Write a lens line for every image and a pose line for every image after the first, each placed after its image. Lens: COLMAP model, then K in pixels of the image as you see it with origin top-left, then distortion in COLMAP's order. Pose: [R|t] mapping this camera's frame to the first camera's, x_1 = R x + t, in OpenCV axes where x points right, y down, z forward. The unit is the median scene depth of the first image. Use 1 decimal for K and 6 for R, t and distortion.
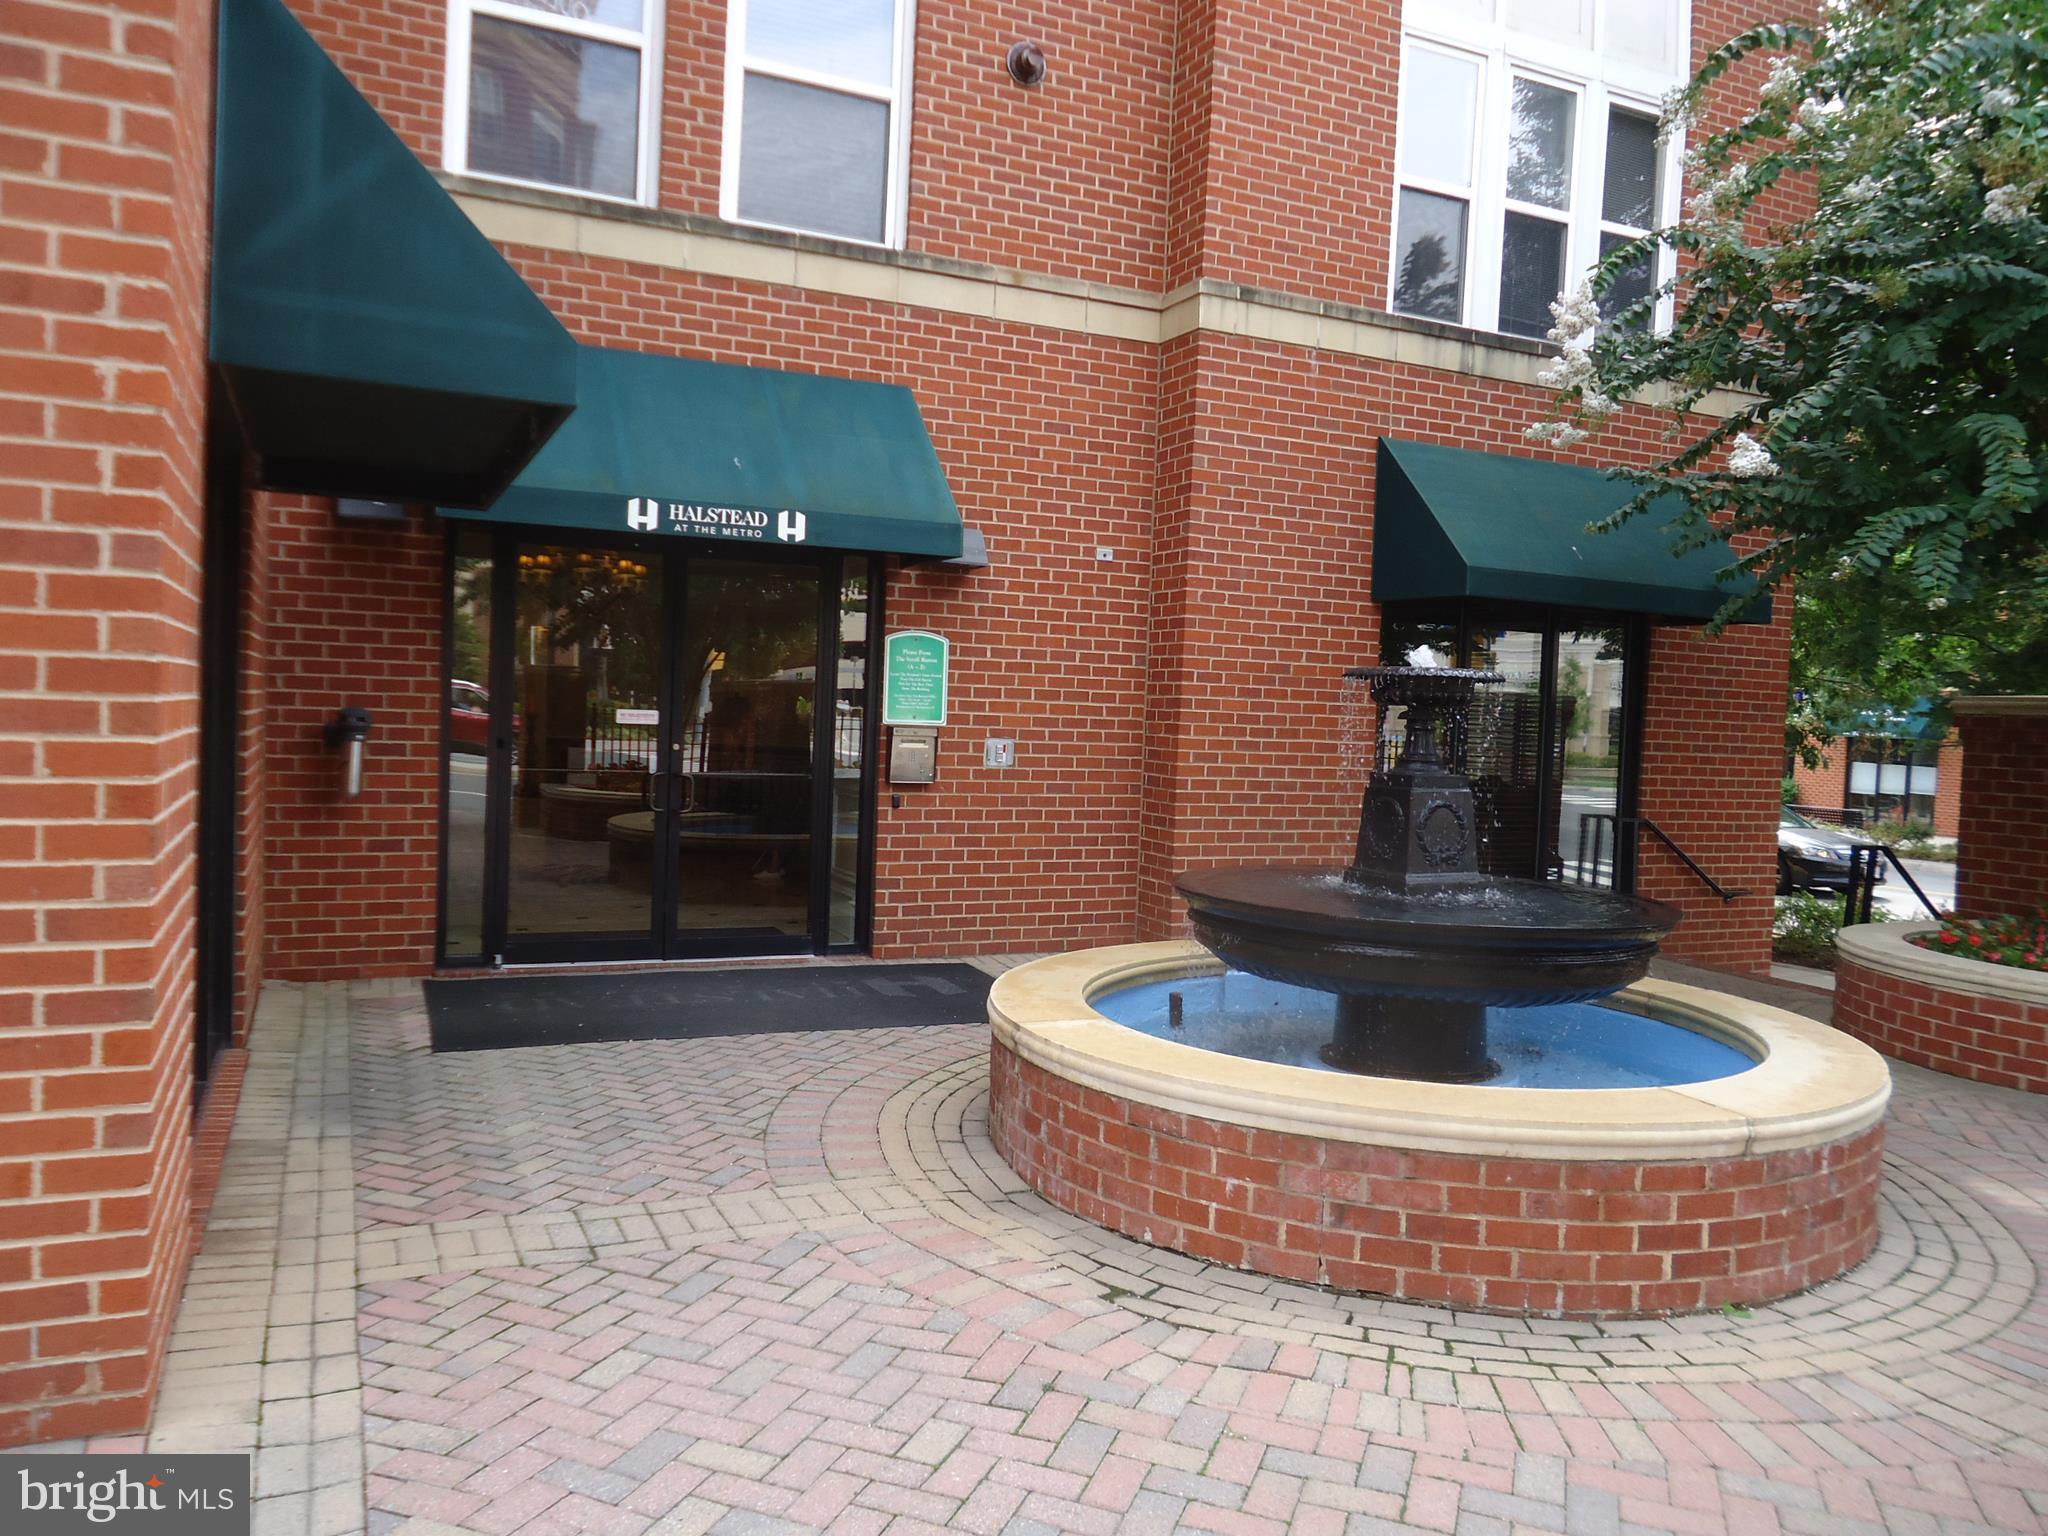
lens RADIAL K [[1471.0, 0, 1012.9], [0, 1471.0, 755.4], [0, 0, 1]] dist [-0.021597, 0.012752]
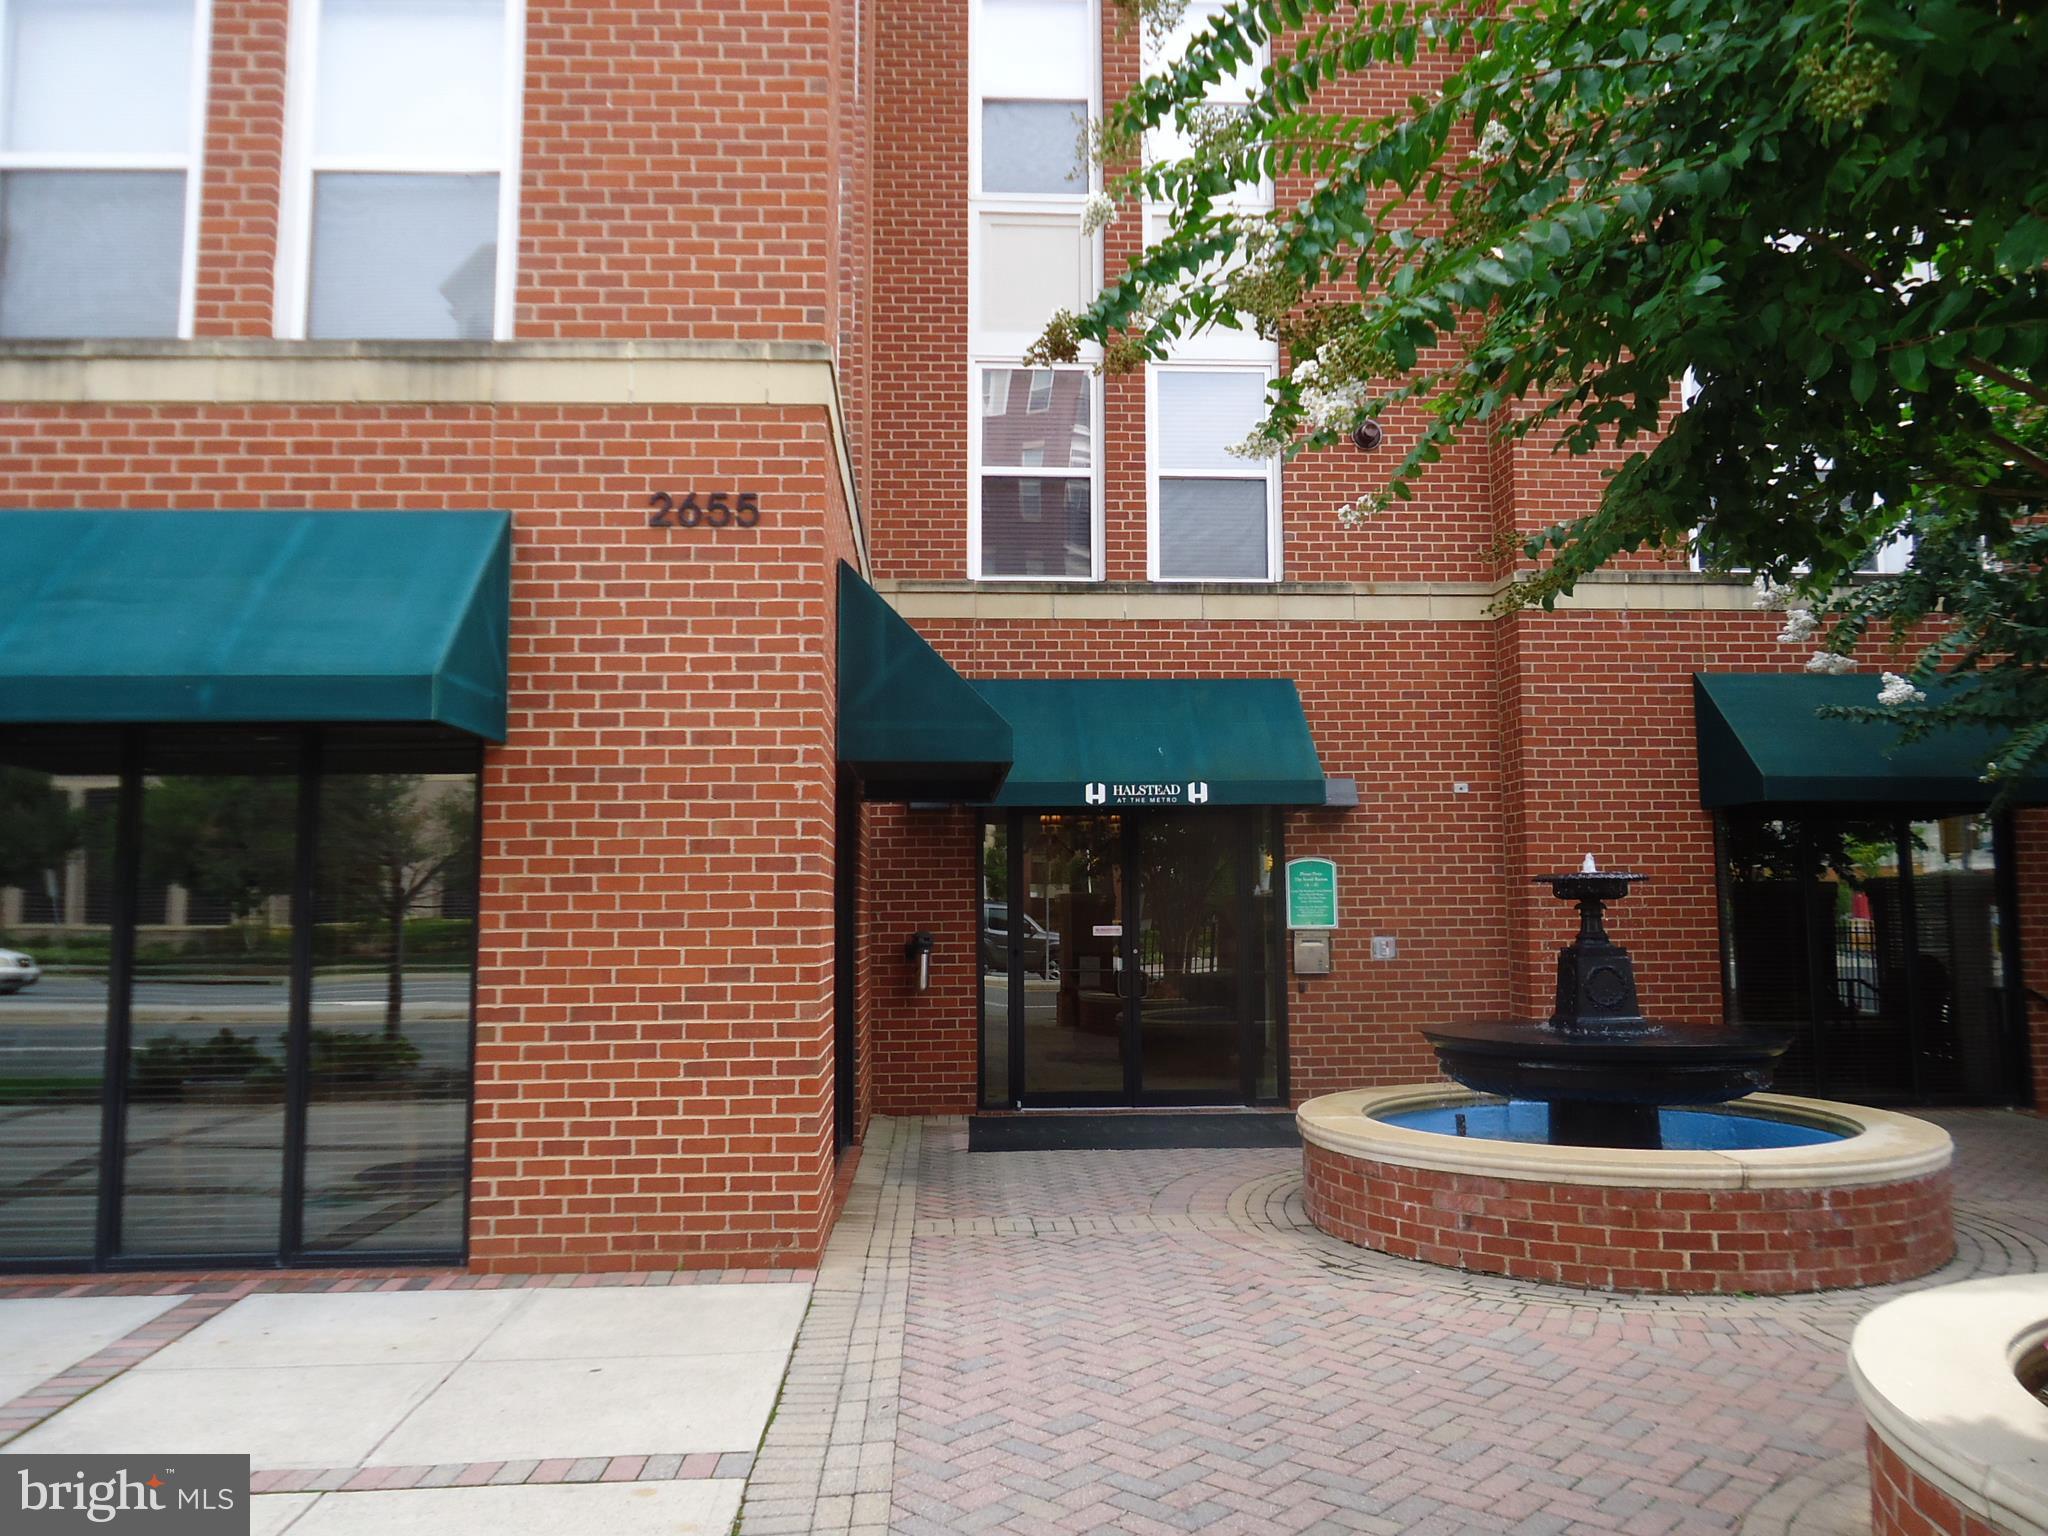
lens RADIAL K [[1471.0, 0, 1012.9], [0, 1471.0, 755.4], [0, 0, 1]] dist [-0.021597, 0.012752]
pose [[0.926671, -0.083977, -0.366372, 0.191714], [0.029684, 0.988029, -0.151388, 0.018237], [0.374699, 0.129411, 0.918071, -0.353528]]
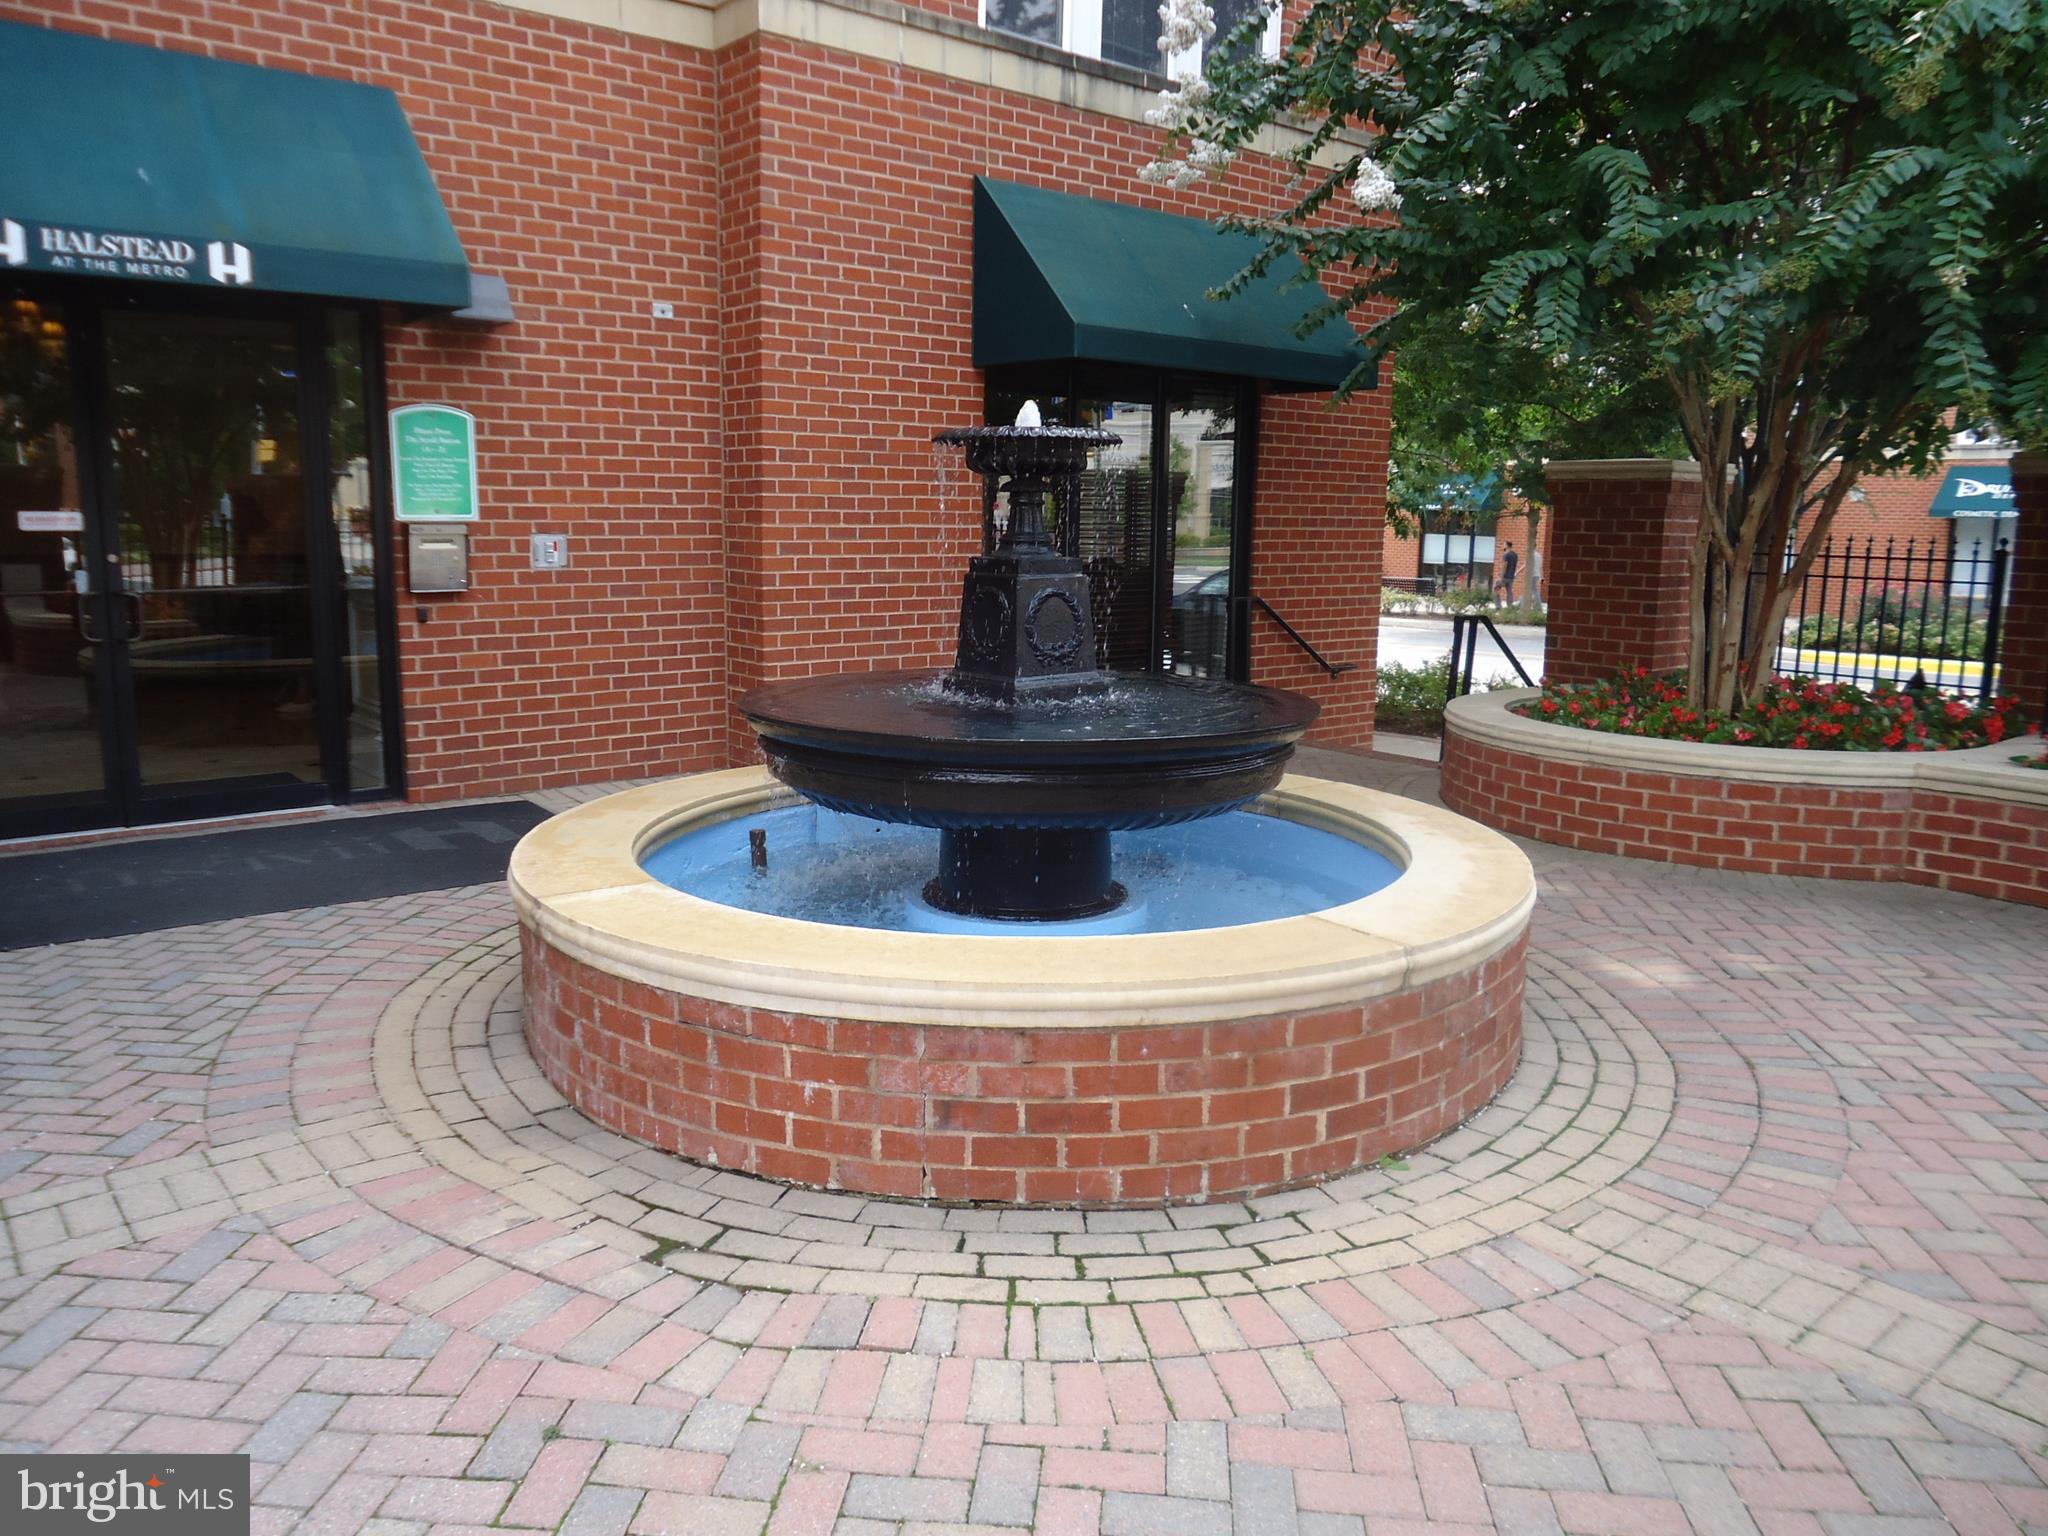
lens RADIAL K [[1471.0, 0, 1012.9], [0, 1471.0, 755.4], [0, 0, 1]] dist [-0.021597, 0.012752]
pose [[0.966996, -0.068267, 0.245477, 0.036481], [0.033394, 0.989084, 0.143519, 0.002246], [-0.252595, -0.130585, 0.958720, 0.119825]]
